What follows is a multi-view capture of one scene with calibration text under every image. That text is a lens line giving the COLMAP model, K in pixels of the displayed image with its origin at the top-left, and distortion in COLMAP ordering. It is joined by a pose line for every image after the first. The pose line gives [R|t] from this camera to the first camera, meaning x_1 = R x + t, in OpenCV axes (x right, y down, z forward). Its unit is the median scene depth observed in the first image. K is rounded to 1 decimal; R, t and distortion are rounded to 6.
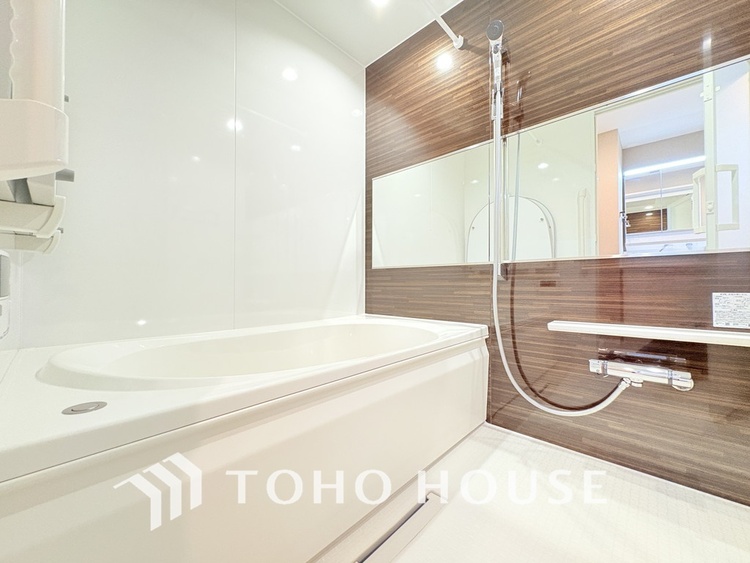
lens RADIAL K [[301.7, 0, 376.4], [0, 301.7, 288.1], [0, 0, 1]] dist [-0.000460, -0.000203]
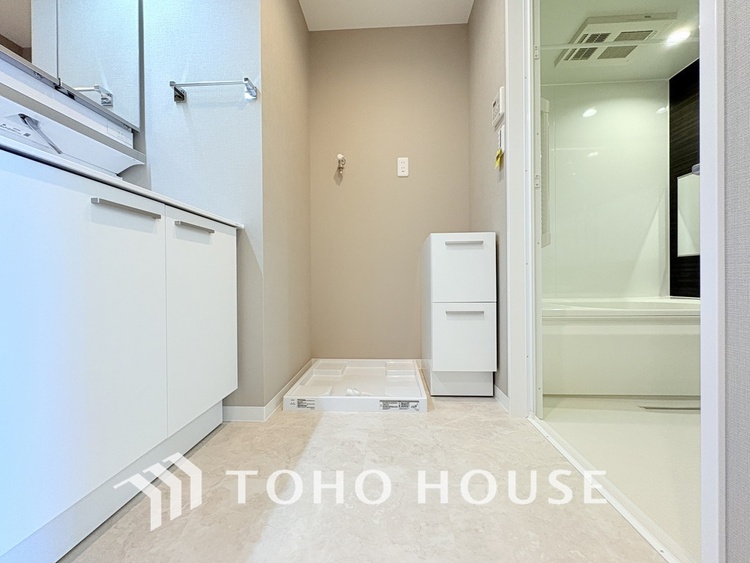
lens RADIAL K [[301.7, 0, 379.0], [0, 301.7, 282.7], [0, 0, 1]] dist [-0.000460, -0.000203]
pose [[0.652508, -0.002482, -0.757778, 0.112646], [0.020506, 0.999686, 0.014383, -0.004011], [0.757504, -0.024924, 0.652354, -0.606334]]
